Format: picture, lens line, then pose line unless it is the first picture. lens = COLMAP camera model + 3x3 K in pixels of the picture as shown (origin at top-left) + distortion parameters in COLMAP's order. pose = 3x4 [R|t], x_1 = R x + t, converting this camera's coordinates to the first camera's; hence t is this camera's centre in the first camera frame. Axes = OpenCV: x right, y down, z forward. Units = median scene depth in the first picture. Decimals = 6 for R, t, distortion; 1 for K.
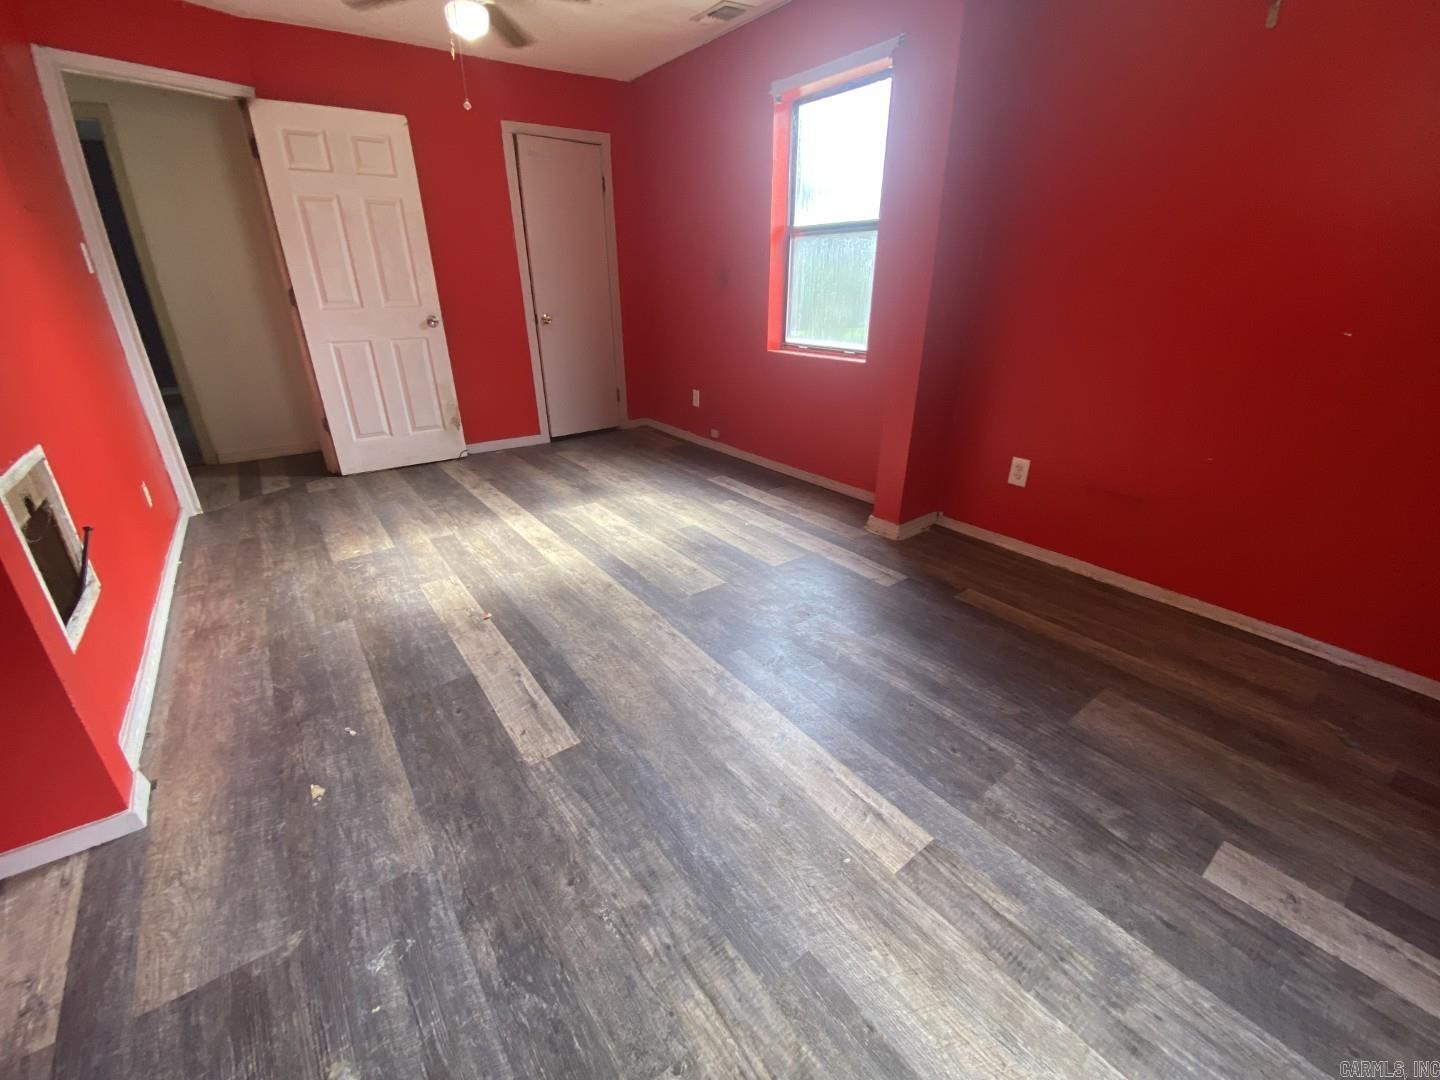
lens RADIAL K [[582.0, 0, 720.0], [0, 582.0, 540.0], [0, 0, 1]] dist [0.021451, -0.019616]
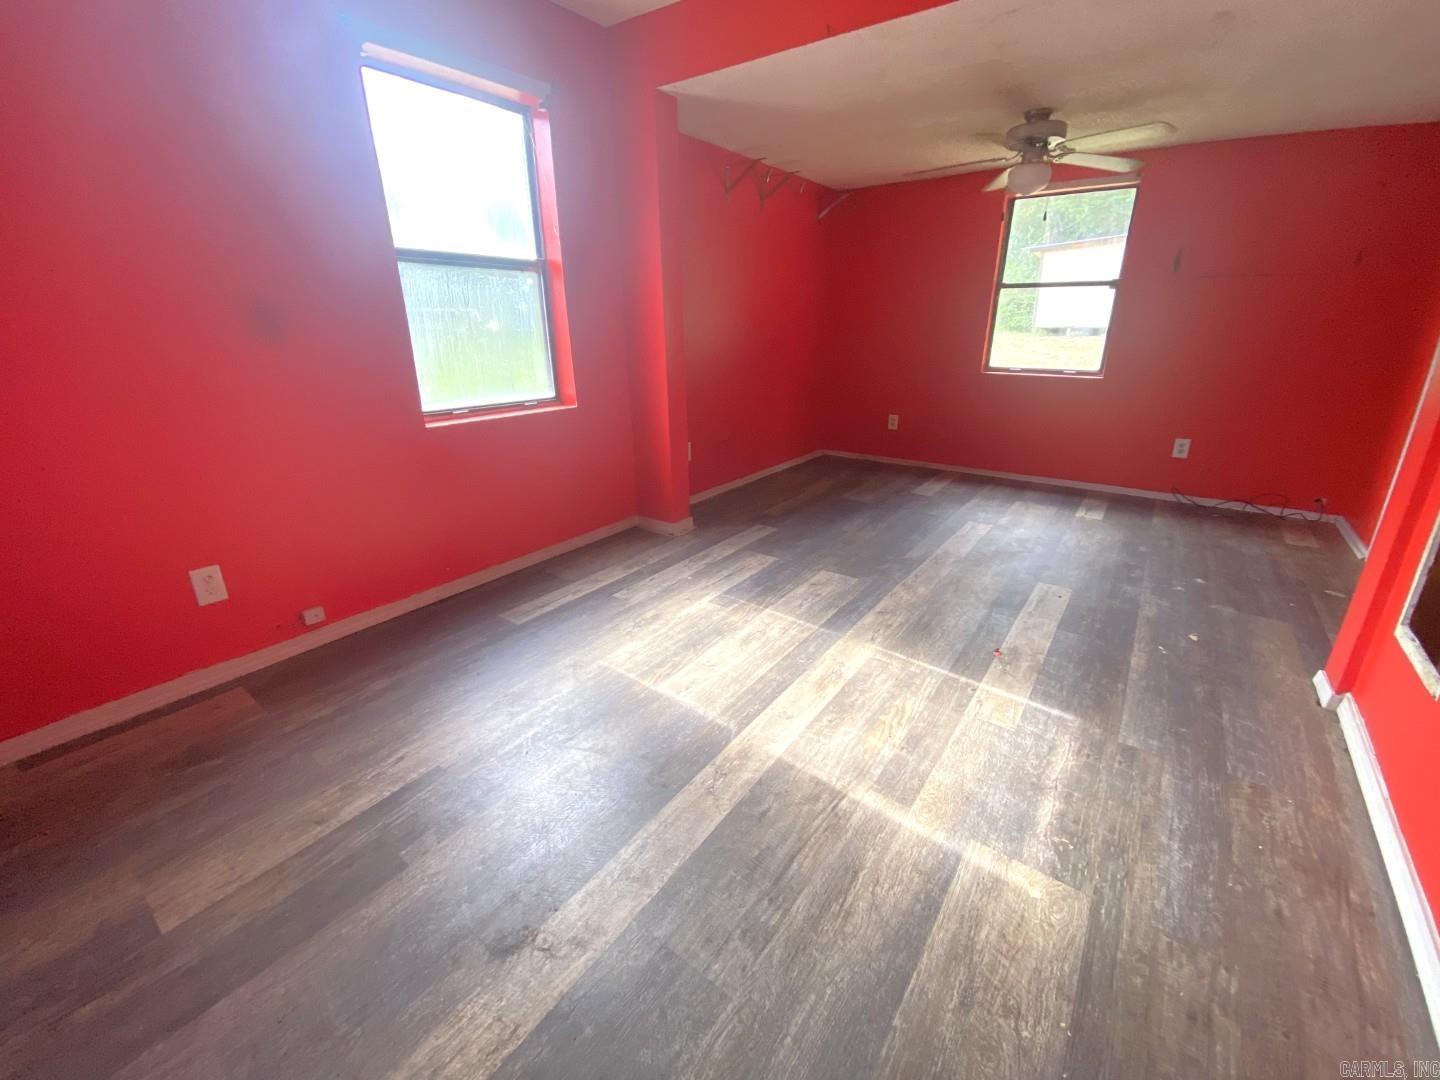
lens RADIAL K [[597.7, 0, 723.1], [0, 597.7, 529.8], [0, 0, 1]] dist [0.025035, -0.021112]
pose [[-0.290844, -0.317806, 0.902446, -0.873226], [0.388272, 0.822857, 0.414912, -0.505210], [-0.874445, 0.471069, -0.115928, 1.115120]]
